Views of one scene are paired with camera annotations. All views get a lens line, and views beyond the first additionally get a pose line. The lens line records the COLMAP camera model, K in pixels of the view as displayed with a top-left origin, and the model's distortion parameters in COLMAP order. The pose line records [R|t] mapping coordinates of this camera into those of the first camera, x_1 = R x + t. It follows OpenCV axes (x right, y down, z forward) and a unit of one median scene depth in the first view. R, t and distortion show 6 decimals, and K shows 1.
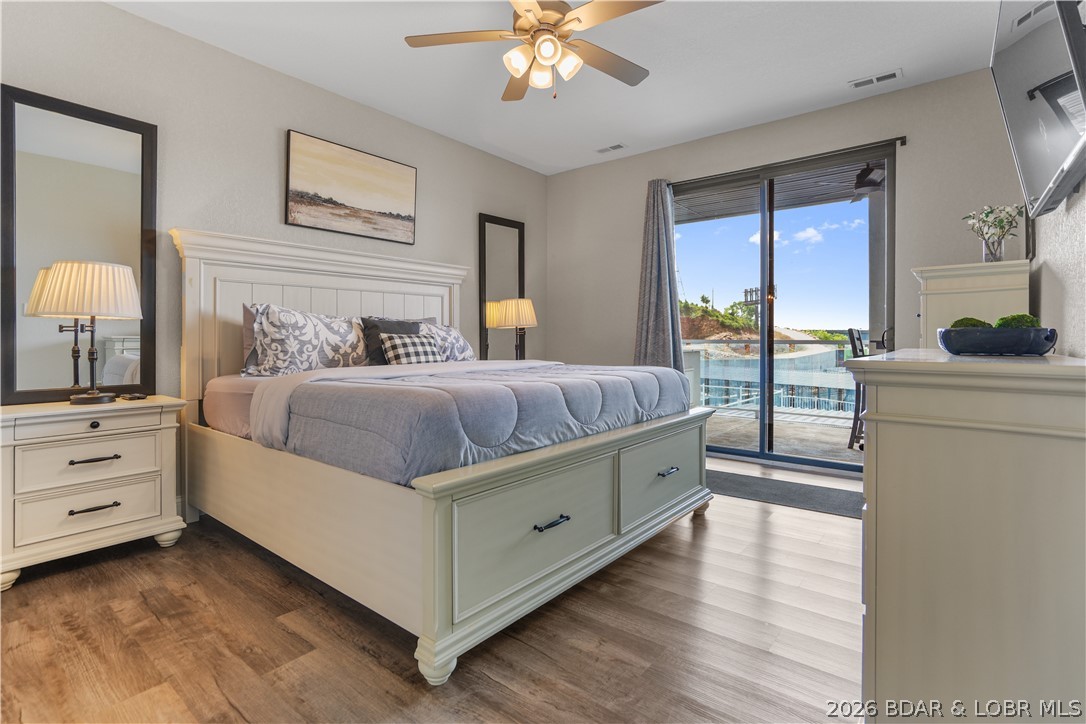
lens RADIAL K [[510.9, 0, 546.2], [0, 510.9, 342.8], [0, 0, 1]] dist [-0.032056, 0.017760]
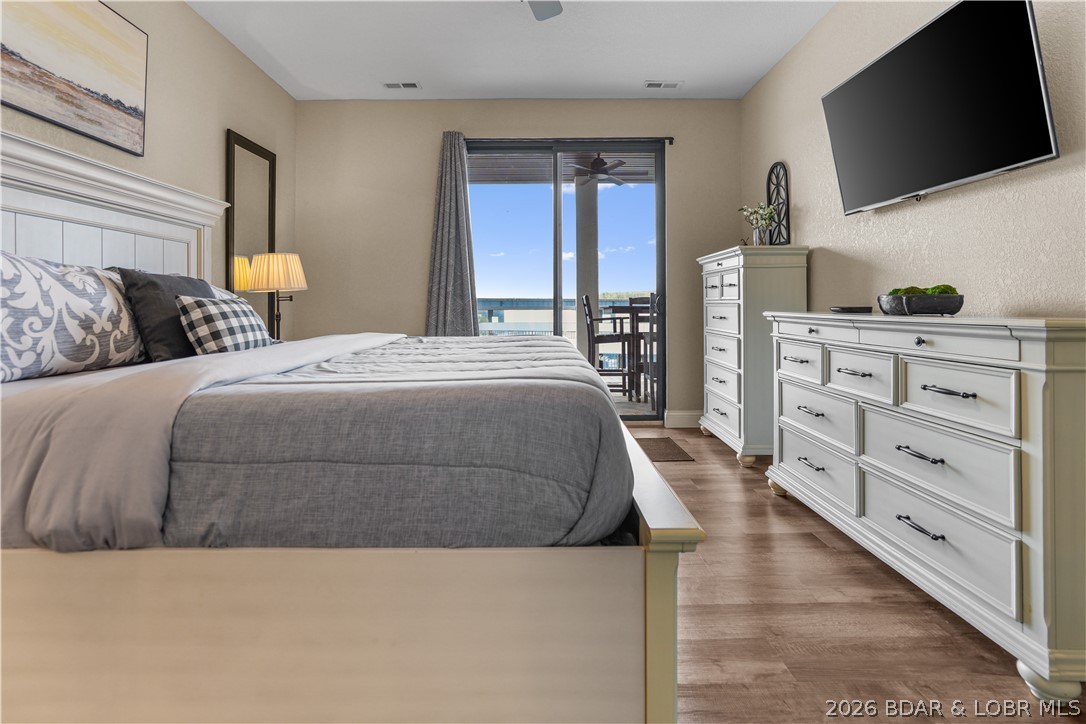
lens RADIAL K [[510.9, 0, 526.0], [0, 510.9, 309.2], [0, 0, 1]] dist [-0.032056, 0.017760]
pose [[0.786411, -0.006772, 0.617667, -0.317187], [0.009967, 0.999949, -0.001727, 0.001353], [-0.617624, 0.007514, 0.786438, 0.258008]]
